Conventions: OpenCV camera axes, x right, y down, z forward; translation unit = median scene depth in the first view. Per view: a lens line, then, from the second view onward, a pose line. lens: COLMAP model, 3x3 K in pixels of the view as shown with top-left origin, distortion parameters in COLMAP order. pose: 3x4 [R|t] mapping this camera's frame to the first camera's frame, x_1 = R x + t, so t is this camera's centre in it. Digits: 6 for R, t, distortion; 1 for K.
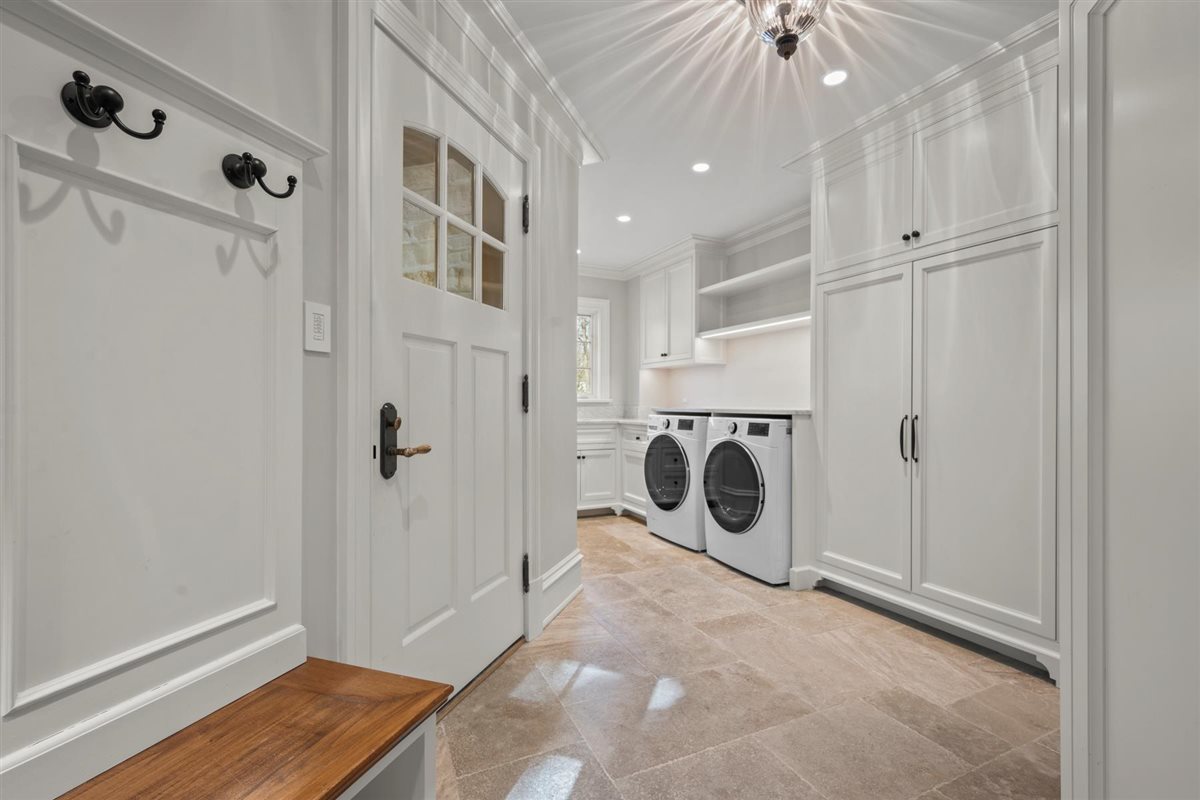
lens RADIAL K [[593.4, 0, 600.0], [0, 593.4, 400.0], [0, 0, 1]] dist [-0.000678, -0.000303]
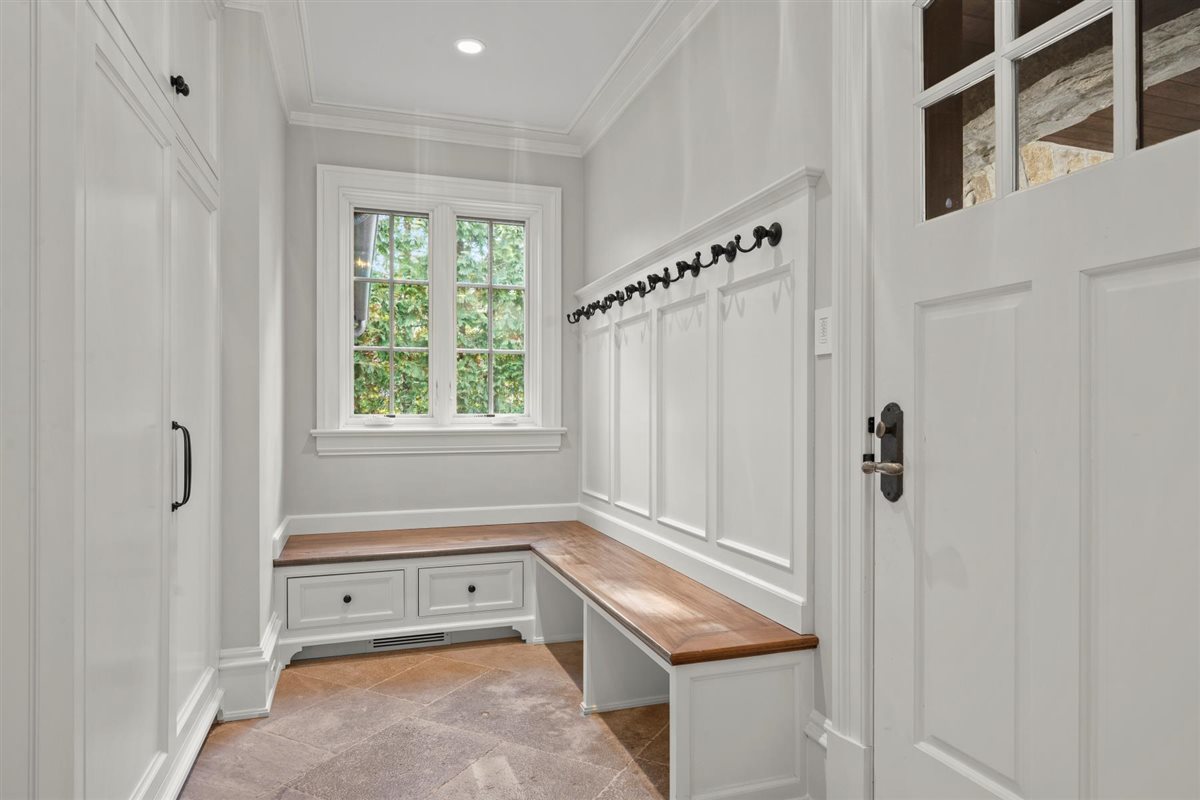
lens RADIAL K [[643.4, 0, 600.0], [0, 643.4, 400.0], [0, 0, 1]] dist [-0.000713, -0.000513]
pose [[-0.795519, -0.002480, -0.605924, 0.605691], [0.008917, 0.999835, -0.015799, 0.014444], [0.605864, -0.017971, -0.795366, 1.935440]]
